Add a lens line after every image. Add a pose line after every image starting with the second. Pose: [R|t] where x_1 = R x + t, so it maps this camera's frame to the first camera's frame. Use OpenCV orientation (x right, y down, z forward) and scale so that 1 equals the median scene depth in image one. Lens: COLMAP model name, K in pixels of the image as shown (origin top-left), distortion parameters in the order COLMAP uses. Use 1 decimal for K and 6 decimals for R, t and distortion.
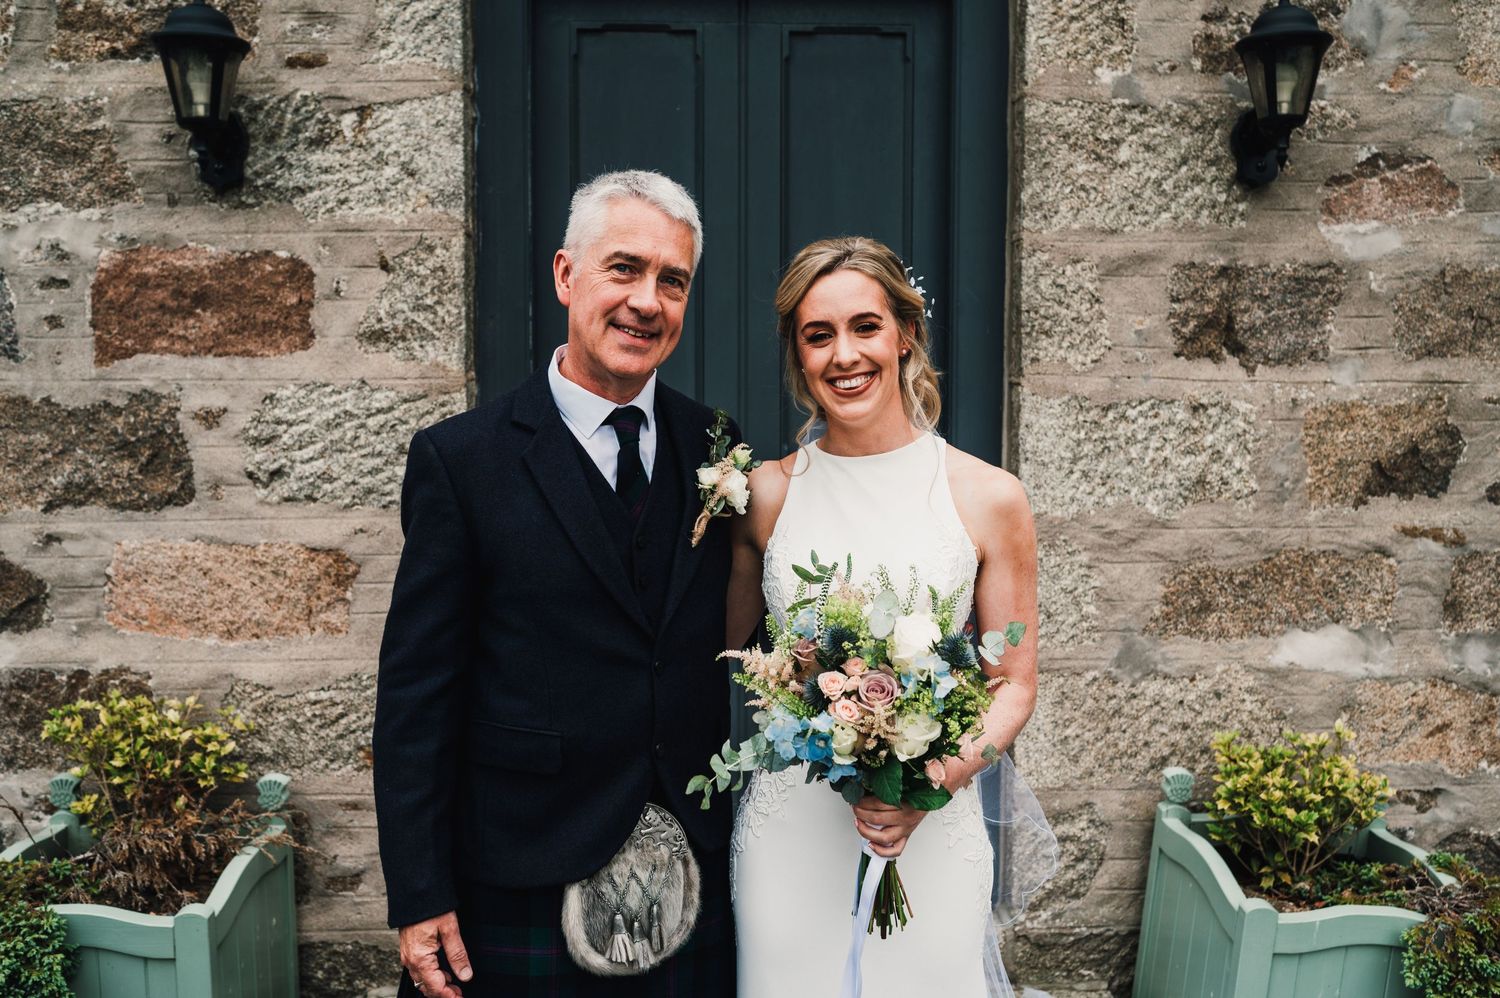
lens RADIAL K [[1408.9, 0, 750.0], [0, 1408.9, 499.0], [0, 0, 1]] dist [-0.005985, 0.010335]
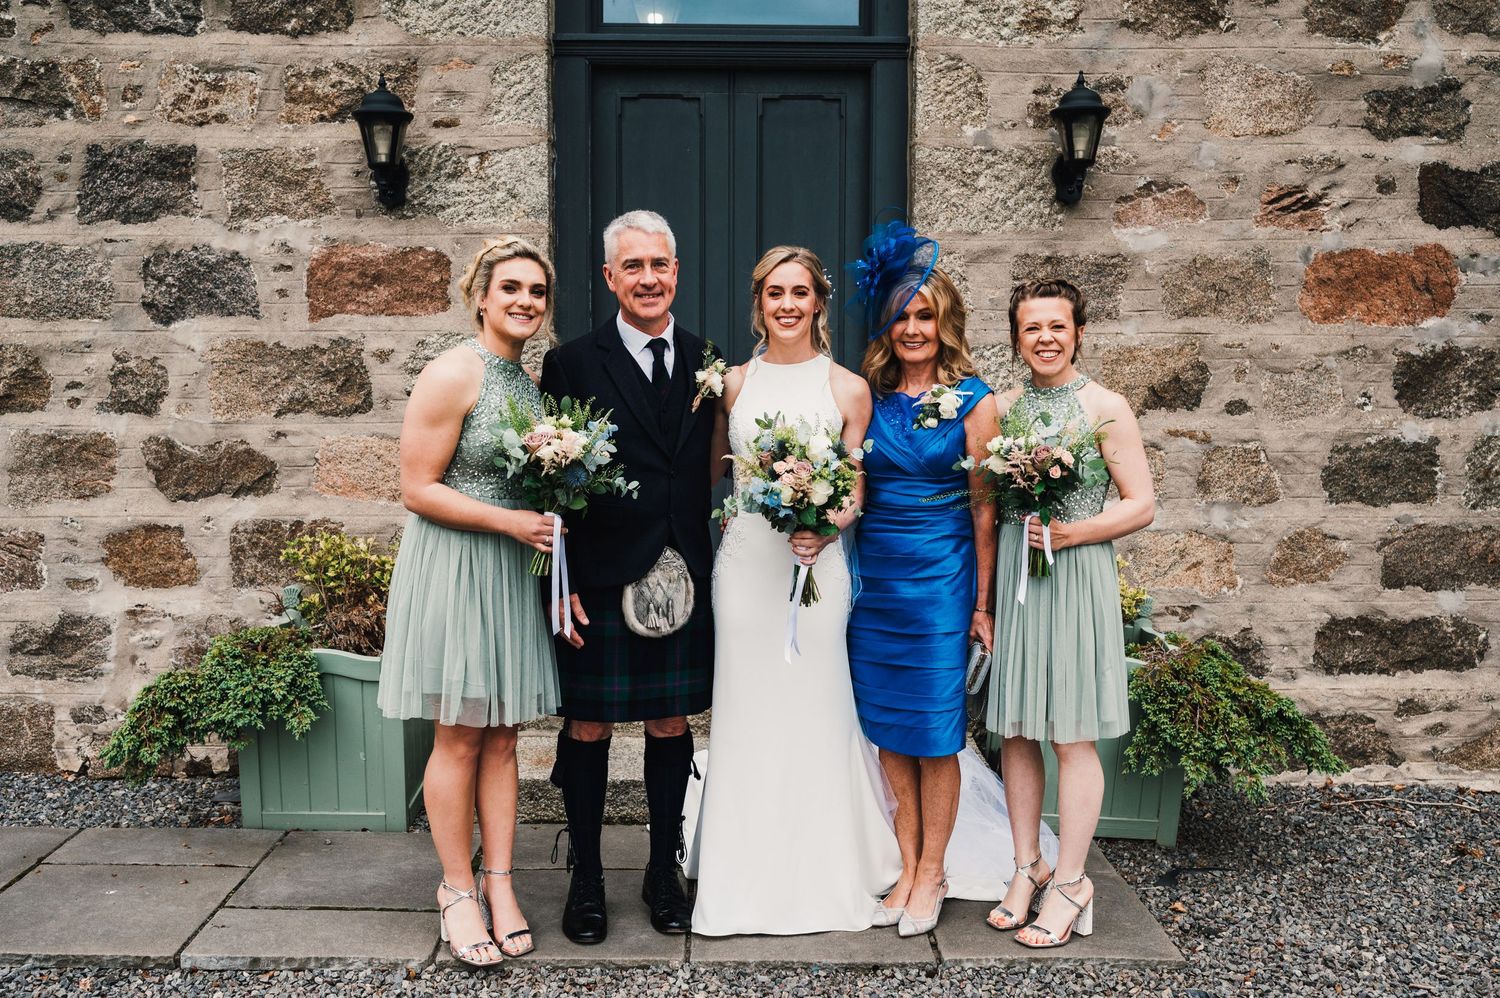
lens RADIAL K [[1408.9, 0, 750.0], [0, 1408.9, 499.0], [0, 0, 1]] dist [-0.005985, 0.010335]
pose [[0.999872, 0.002599, -0.015803, 0.041471], [-0.002246, 0.999748, 0.022341, 0.063306], [0.015858, -0.022303, 0.999625, -0.532486]]
